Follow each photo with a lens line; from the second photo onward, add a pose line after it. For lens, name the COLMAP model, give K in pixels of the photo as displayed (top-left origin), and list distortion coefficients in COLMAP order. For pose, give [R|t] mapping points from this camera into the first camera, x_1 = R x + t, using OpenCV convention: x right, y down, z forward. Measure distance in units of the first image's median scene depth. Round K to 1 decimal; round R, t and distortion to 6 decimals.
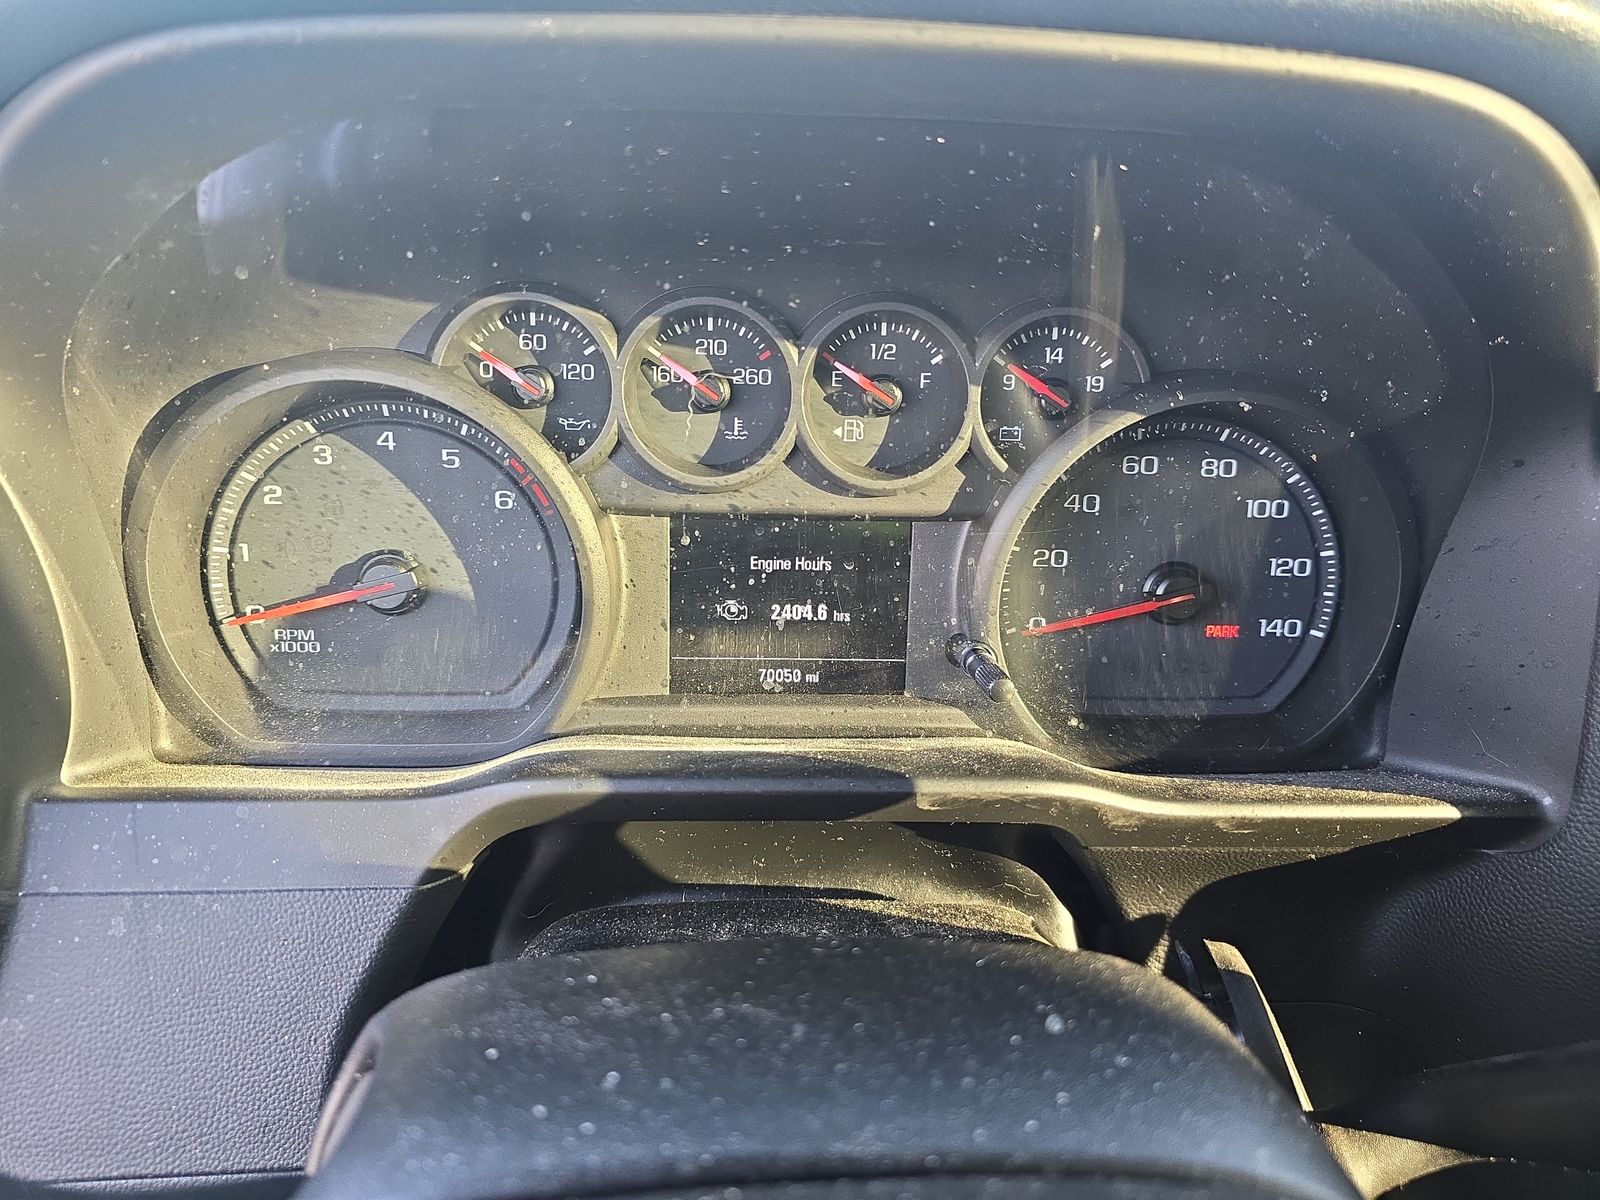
lens RADIAL K [[1051.9, 0, 808.3], [0, 1051.9, 603.7], [0, 0, 1]] dist [0.001793, -0.007509]
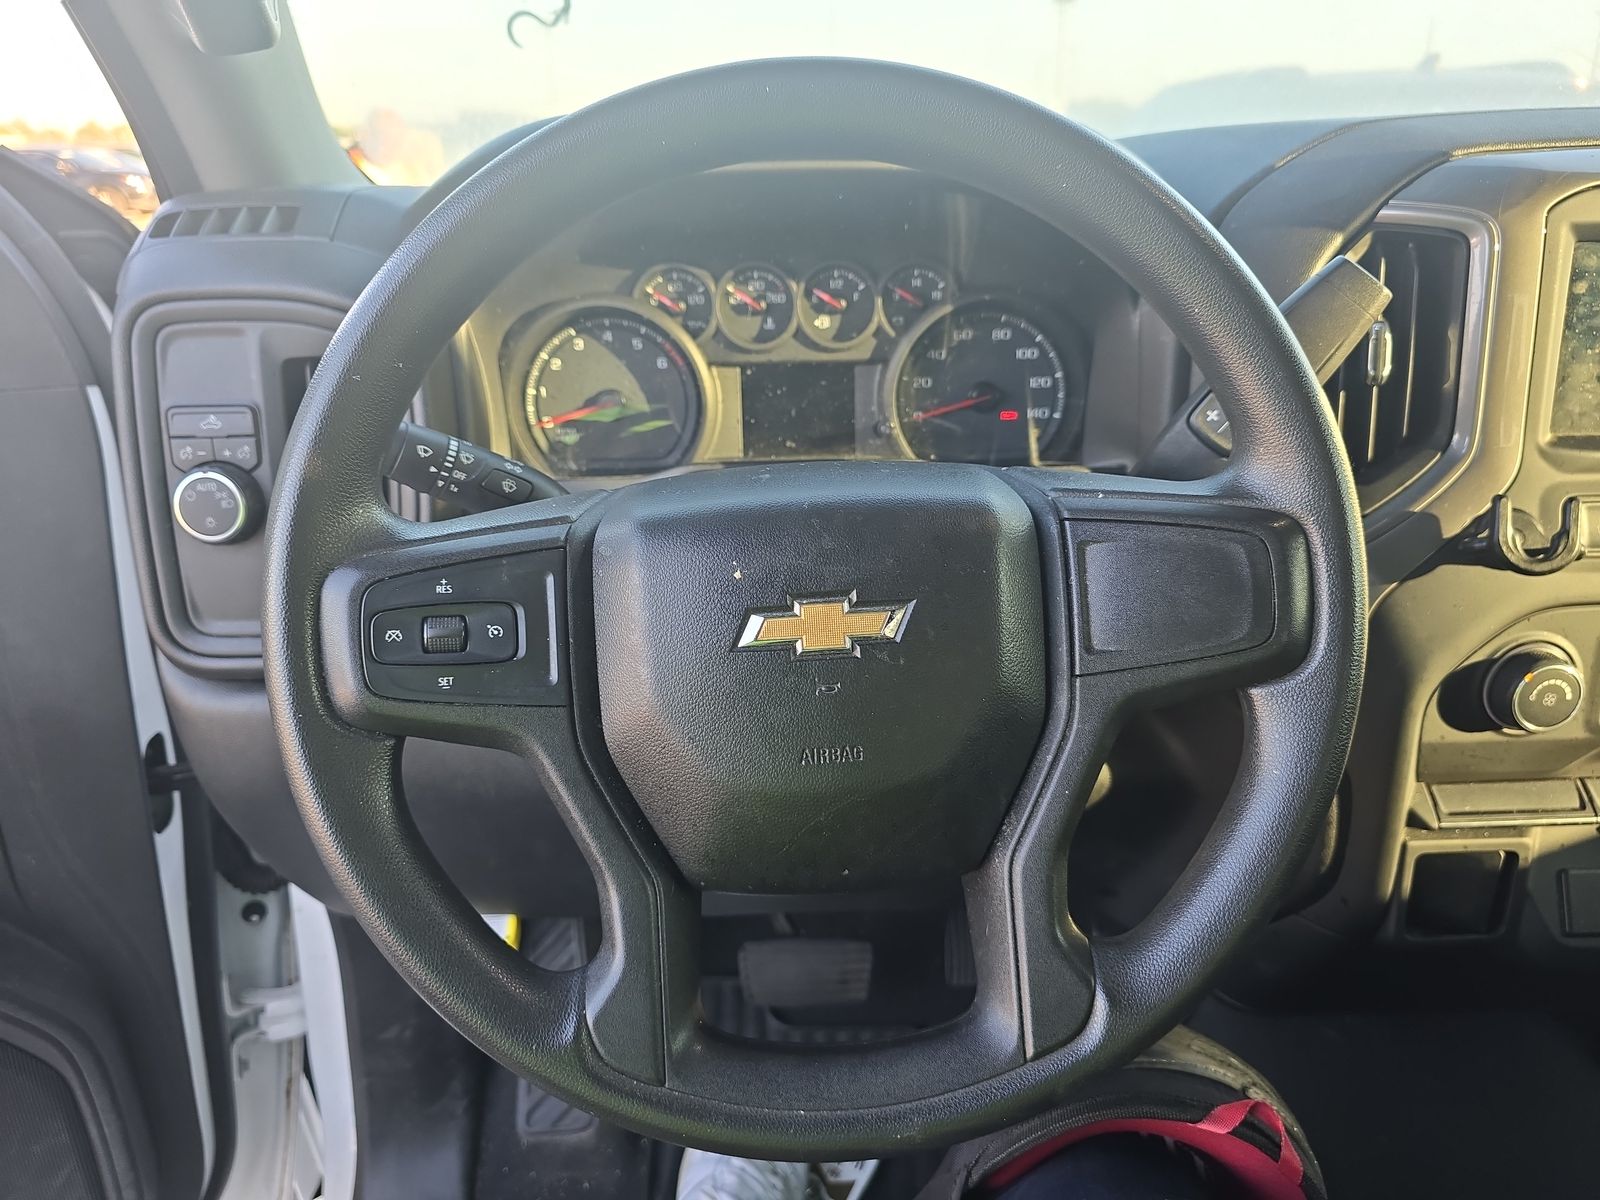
lens RADIAL K [[1051.9, 0, 808.3], [0, 1051.9, 603.7], [0, 0, 1]] dist [0.001793, -0.007509]
pose [[0.996576, -0.017455, -0.080818, 0.173663], [0.021141, 0.998764, 0.044976, 0.311775], [0.079933, -0.046531, 0.995714, -1.164219]]
